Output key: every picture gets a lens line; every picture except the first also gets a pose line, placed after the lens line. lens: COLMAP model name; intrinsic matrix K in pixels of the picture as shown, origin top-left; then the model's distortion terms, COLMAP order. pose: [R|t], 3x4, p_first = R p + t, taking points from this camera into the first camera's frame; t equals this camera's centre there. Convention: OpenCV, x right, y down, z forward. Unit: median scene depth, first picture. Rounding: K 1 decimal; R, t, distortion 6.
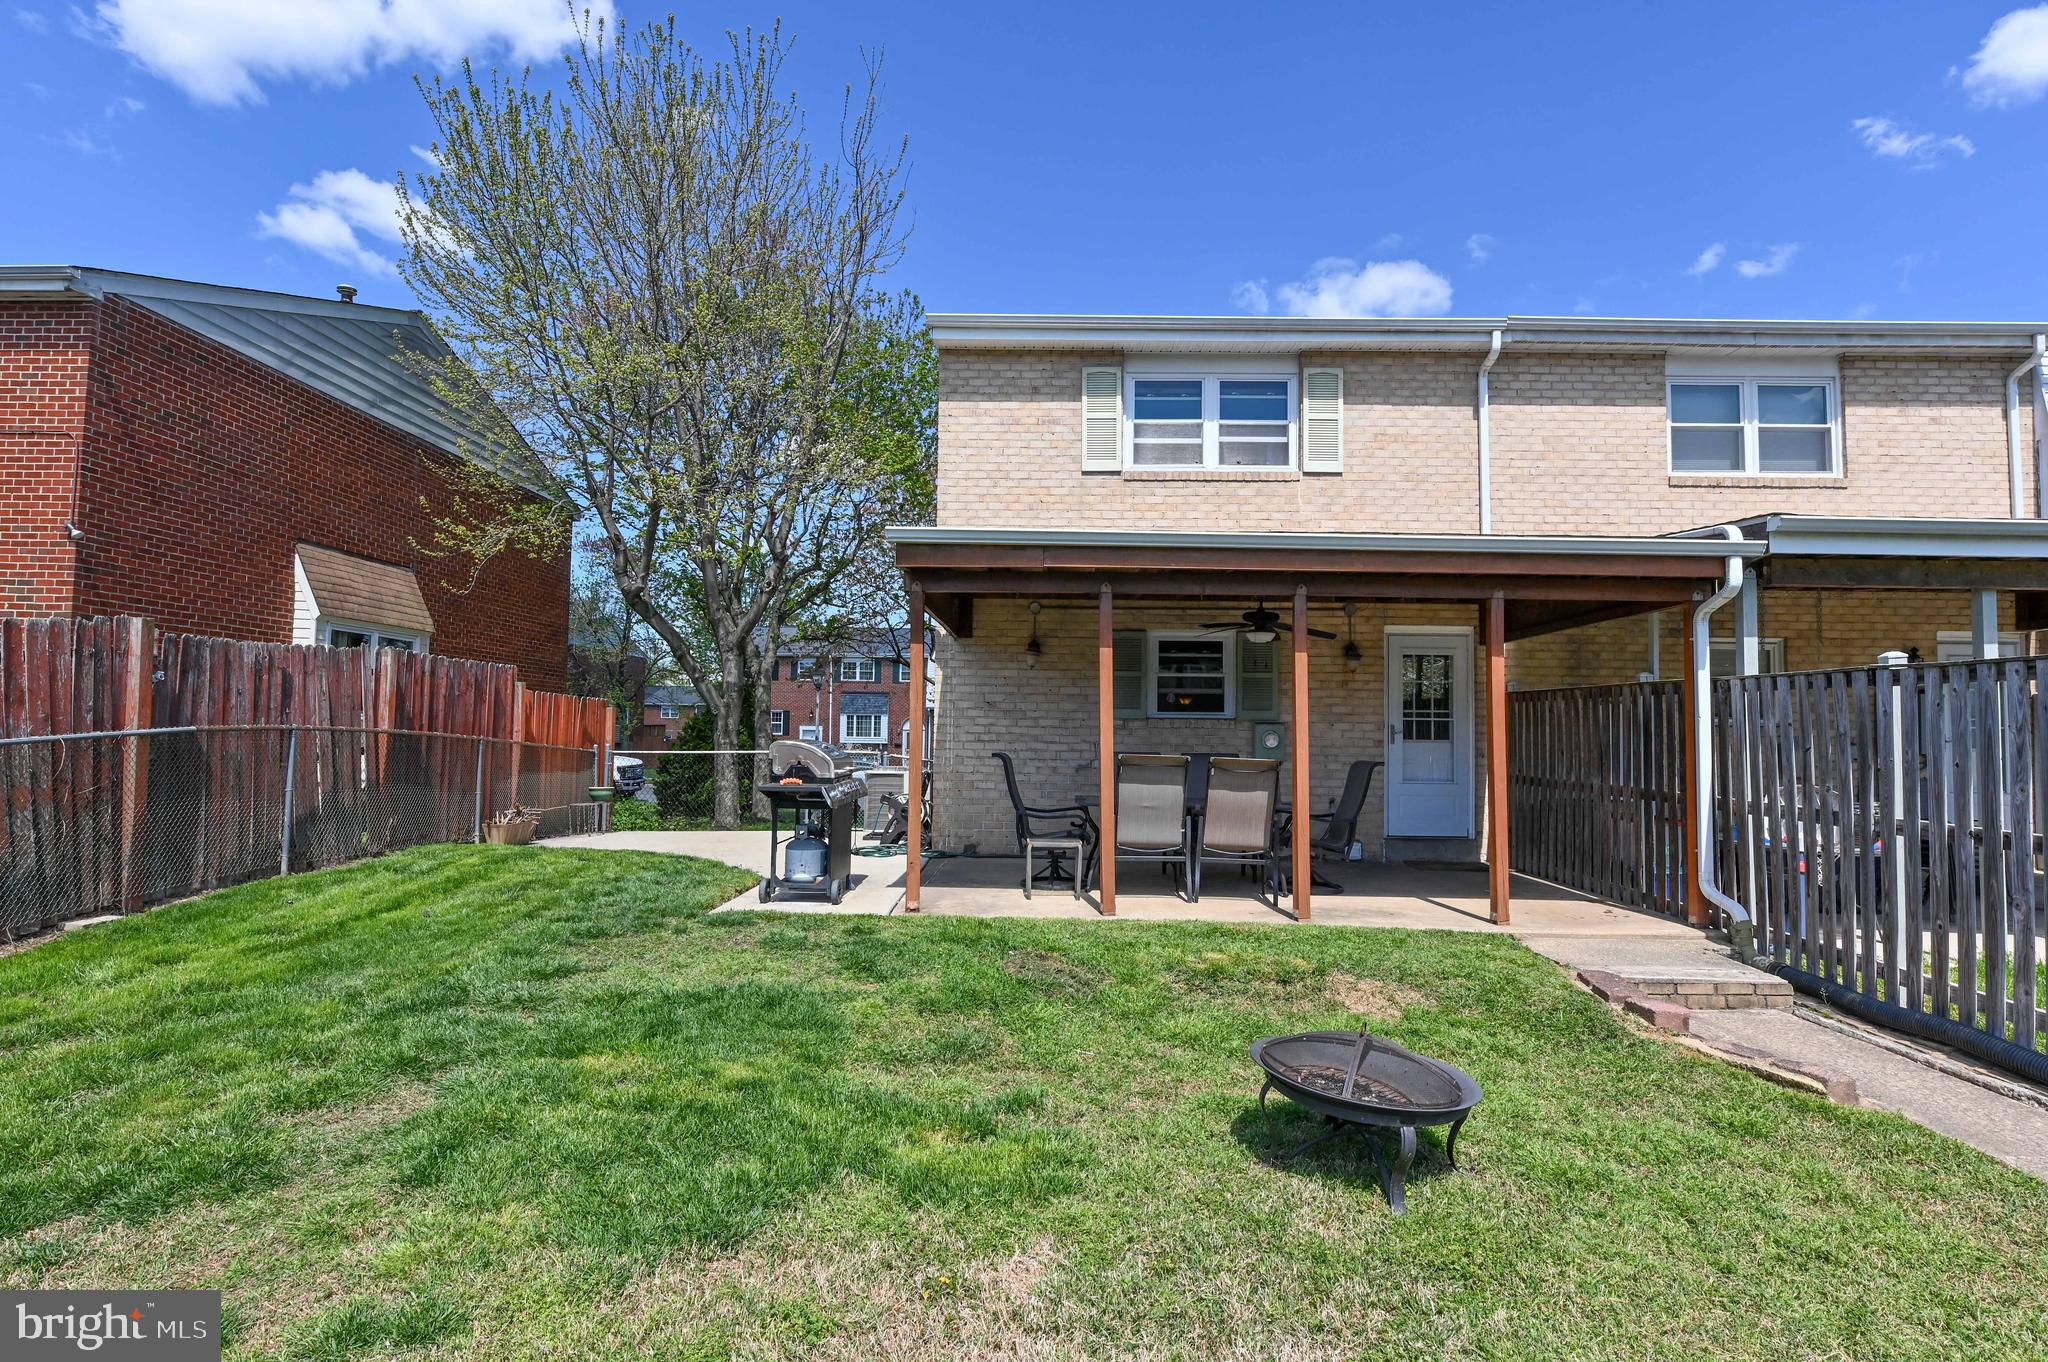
lens RADIAL K [[1030.8, 0, 1031.2], [0, 1030.8, 683.3], [0, 0, 1]] dist [-0.002608, -0.000324]
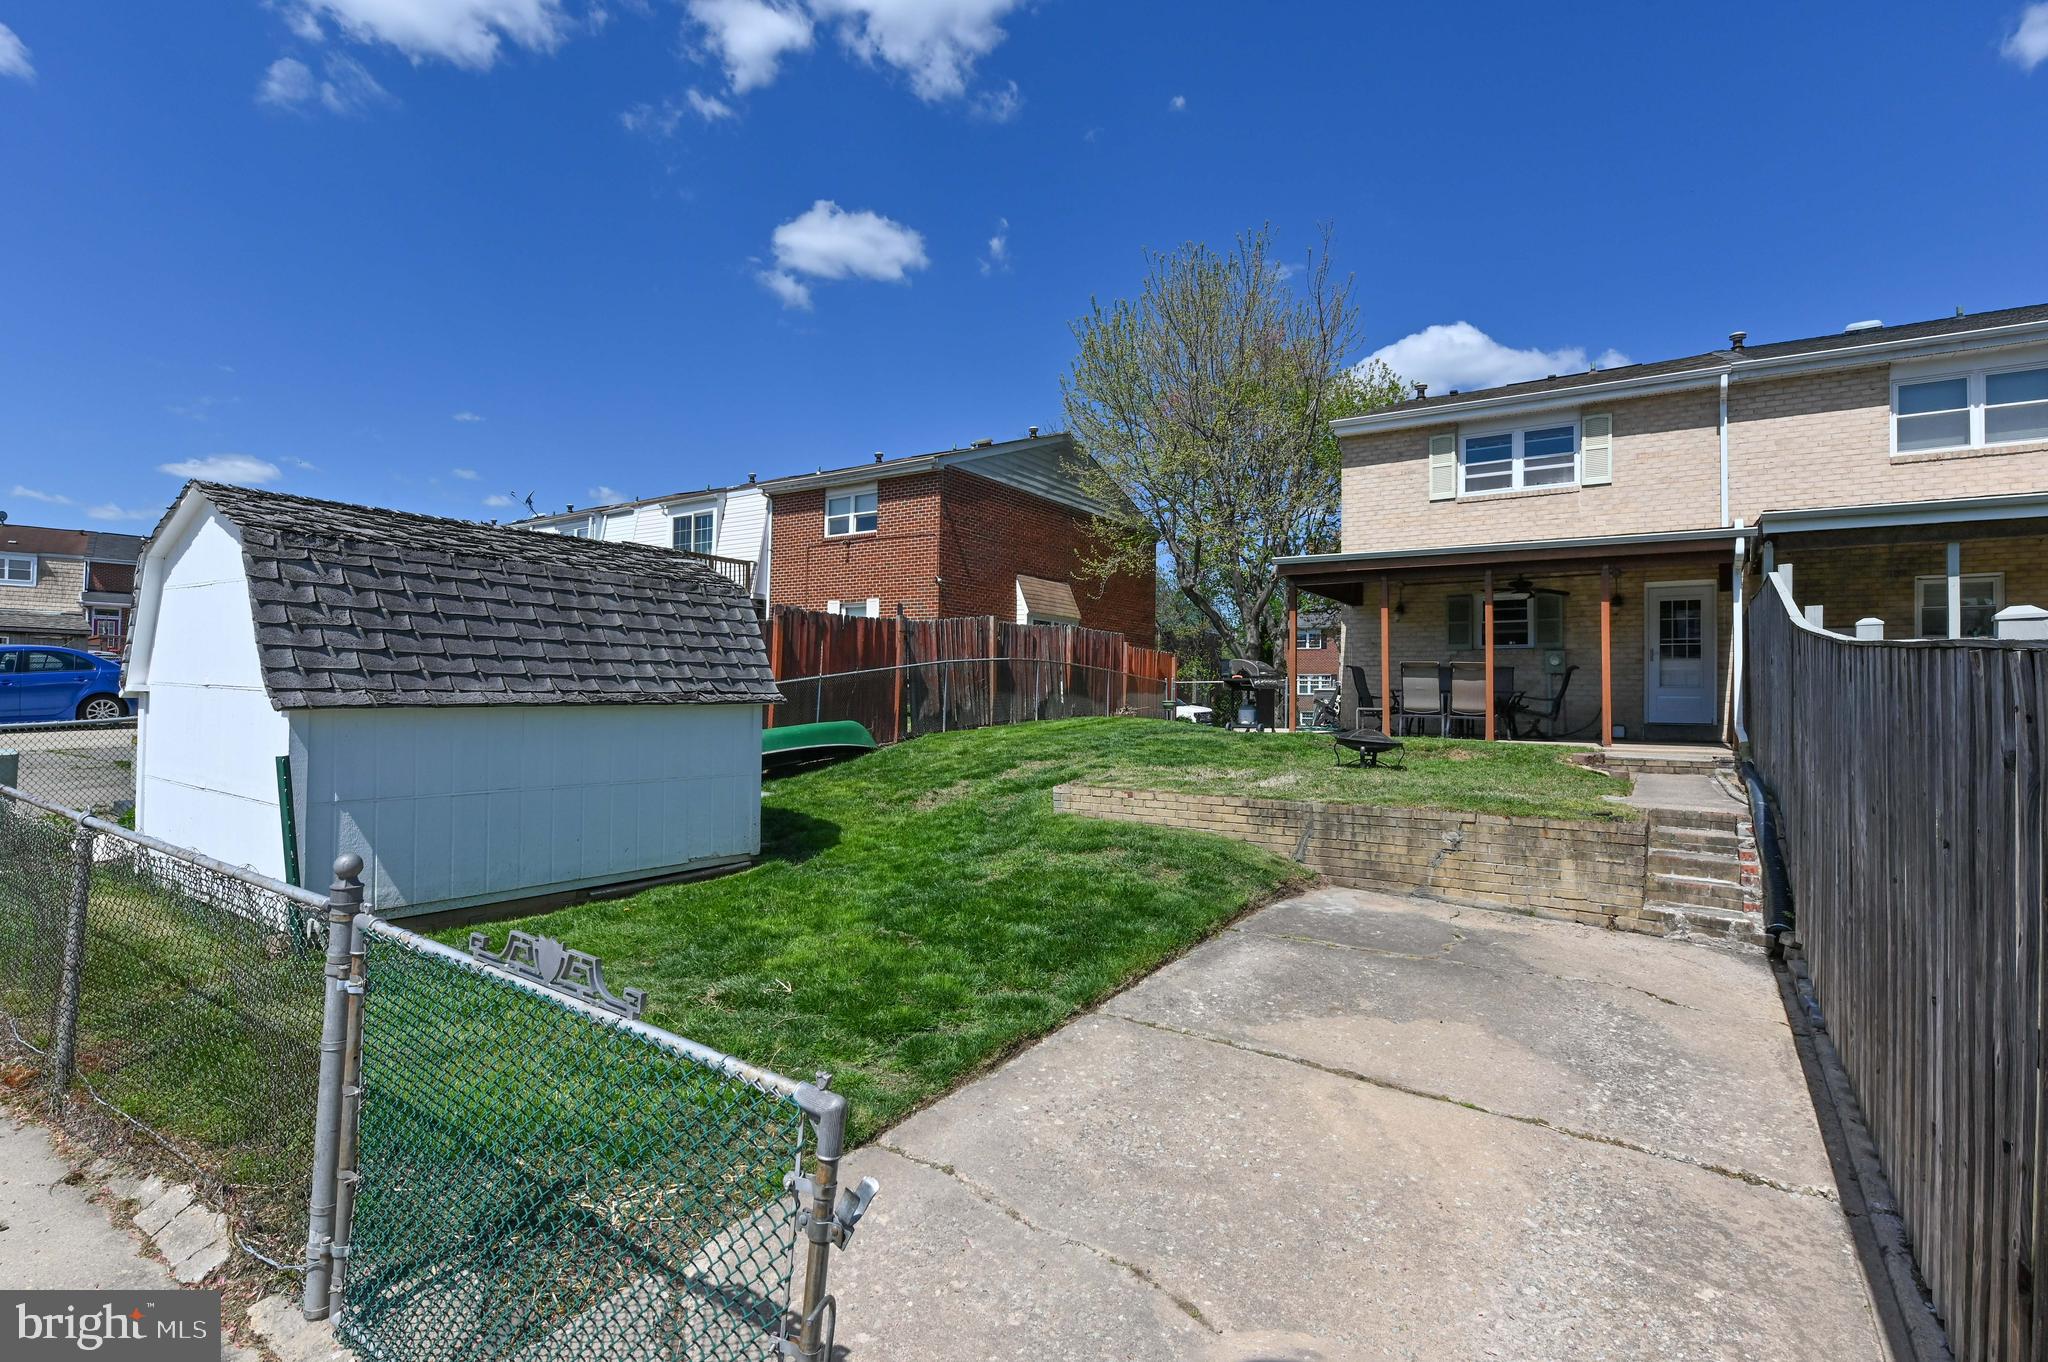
lens RADIAL K [[986.3, 0, 1024.0], [0, 986.3, 681.0], [0, 0, 1]] dist [-0.001023, 0.000162]
pose [[0.843207, -0.013575, -0.537418, 0.347947], [0.025595, 0.999561, 0.014910, 0.042081], [0.536979, -0.026328, 0.843184, -0.686559]]
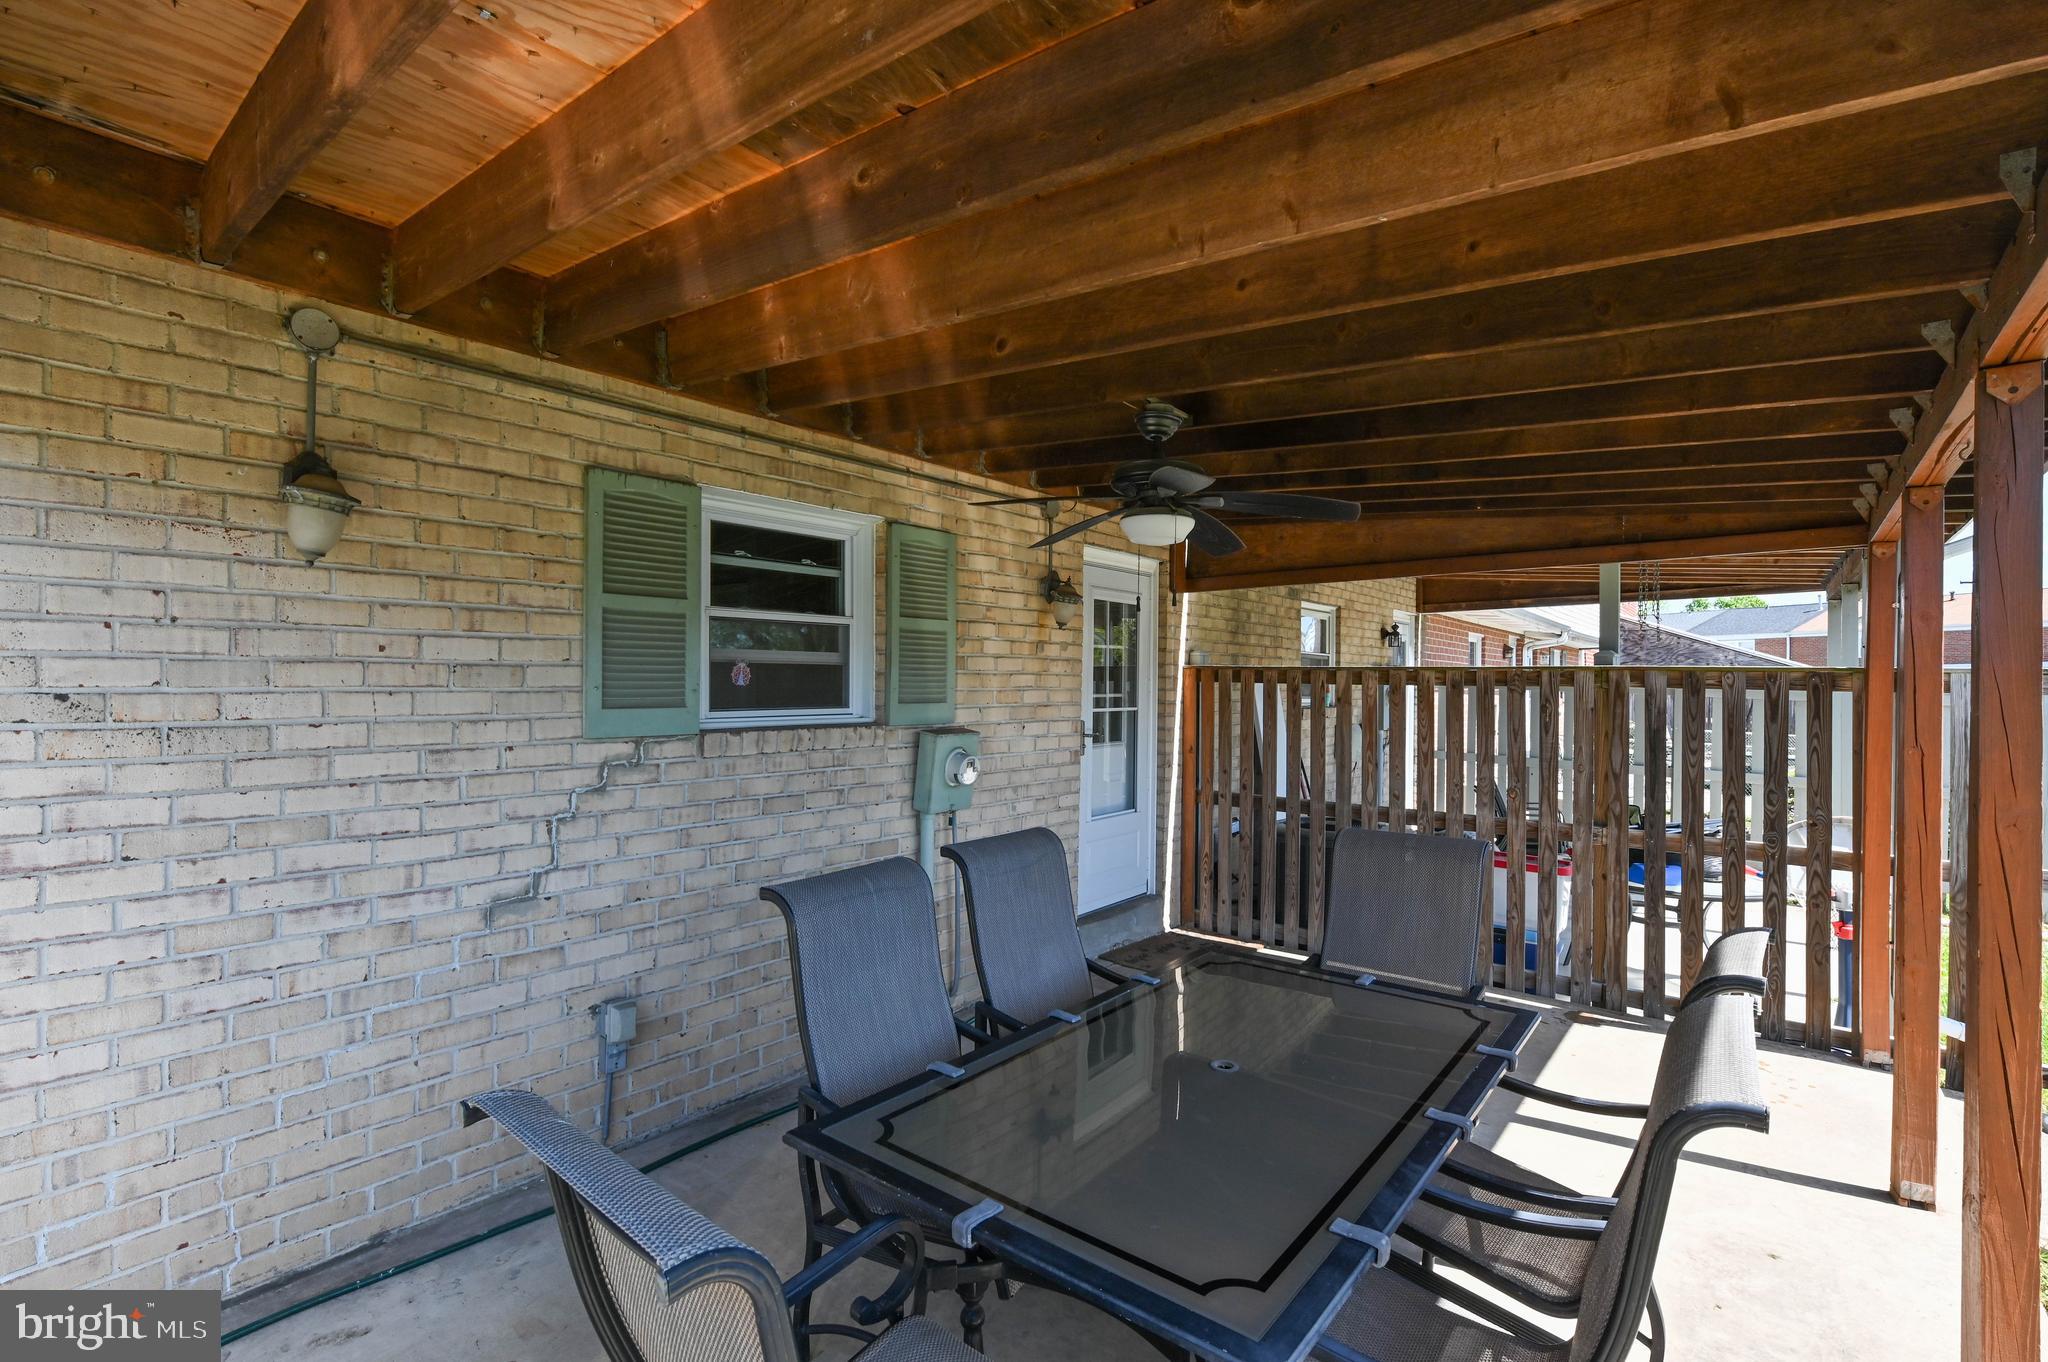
lens RADIAL K [[923.4, 0, 1015.1], [0, 923.4, 685.4], [0, 0, 1]] dist [-0.002727, -0.000763]
pose [[0.611126, -0.011115, 0.791455, -0.073244], [-0.035558, 0.998506, 0.041479, 0.000493], [-0.790734, -0.053492, 0.609818, 0.714840]]
